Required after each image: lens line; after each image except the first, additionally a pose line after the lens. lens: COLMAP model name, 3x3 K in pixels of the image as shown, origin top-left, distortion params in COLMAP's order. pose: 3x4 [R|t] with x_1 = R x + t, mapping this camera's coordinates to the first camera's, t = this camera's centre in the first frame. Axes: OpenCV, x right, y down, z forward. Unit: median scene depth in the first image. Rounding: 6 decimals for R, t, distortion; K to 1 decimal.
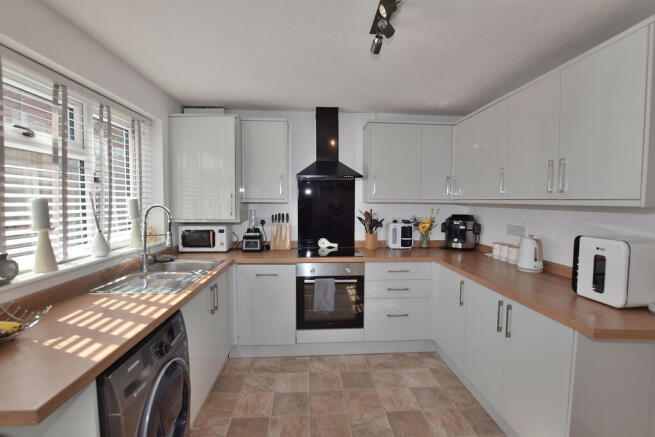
lens RADIAL K [[313.2, 0, 327.5], [0, 313.2, 218.5], [0, 0, 1]] dist [-0.000806, -0.000066]
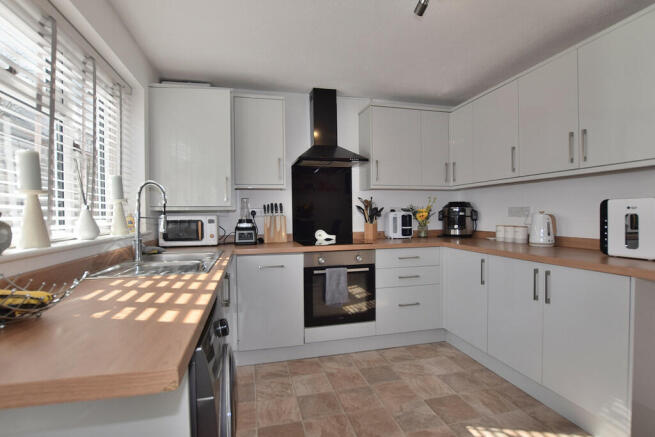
lens RADIAL K [[330.2, 0, 327.5], [0, 330.2, 218.5], [0, 0, 1]] dist [-0.003115, -0.000976]
pose [[0.983053, -0.017901, 0.182447, -0.199798], [0.026633, 0.998608, -0.045525, 0.087760], [-0.181378, 0.049613, 0.982161, 0.047816]]
